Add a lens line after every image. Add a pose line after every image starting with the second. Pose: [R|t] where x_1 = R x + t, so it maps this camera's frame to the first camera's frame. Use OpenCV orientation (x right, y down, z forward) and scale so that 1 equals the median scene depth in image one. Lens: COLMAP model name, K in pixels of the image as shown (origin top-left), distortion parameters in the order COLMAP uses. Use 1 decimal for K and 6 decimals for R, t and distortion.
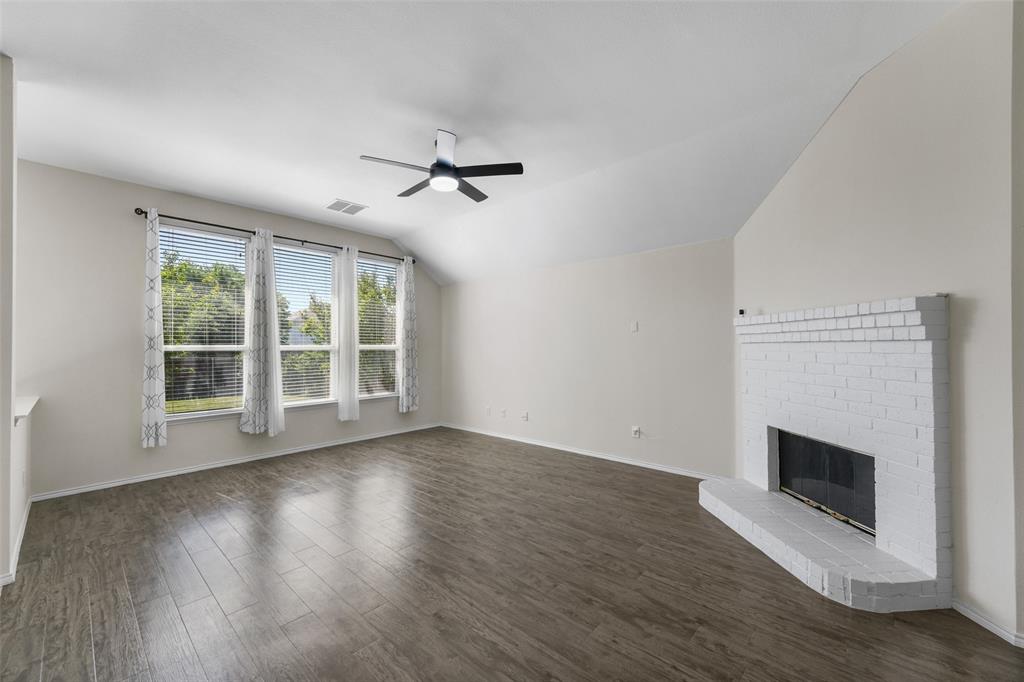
lens RADIAL K [[405.6, 0, 513.0], [0, 405.6, 343.2], [0, 0, 1]] dist [0.002564, 0.000178]
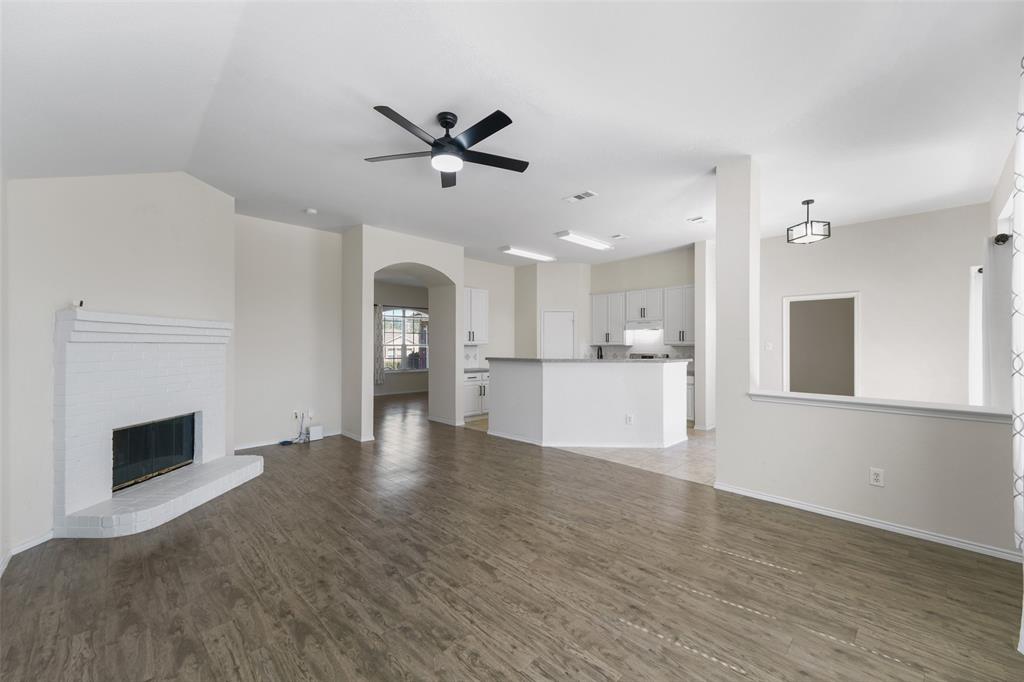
lens RADIAL K [[405.6, 0, 511.1], [0, 405.6, 344.1], [0, 0, 1]] dist [0.002564, 0.000178]
pose [[-0.998000, 0.005505, 0.062968, -0.327750], [0.004542, 0.999871, -0.015435, 0.019155], [-0.063045, -0.015118, -0.997896, 1.686461]]
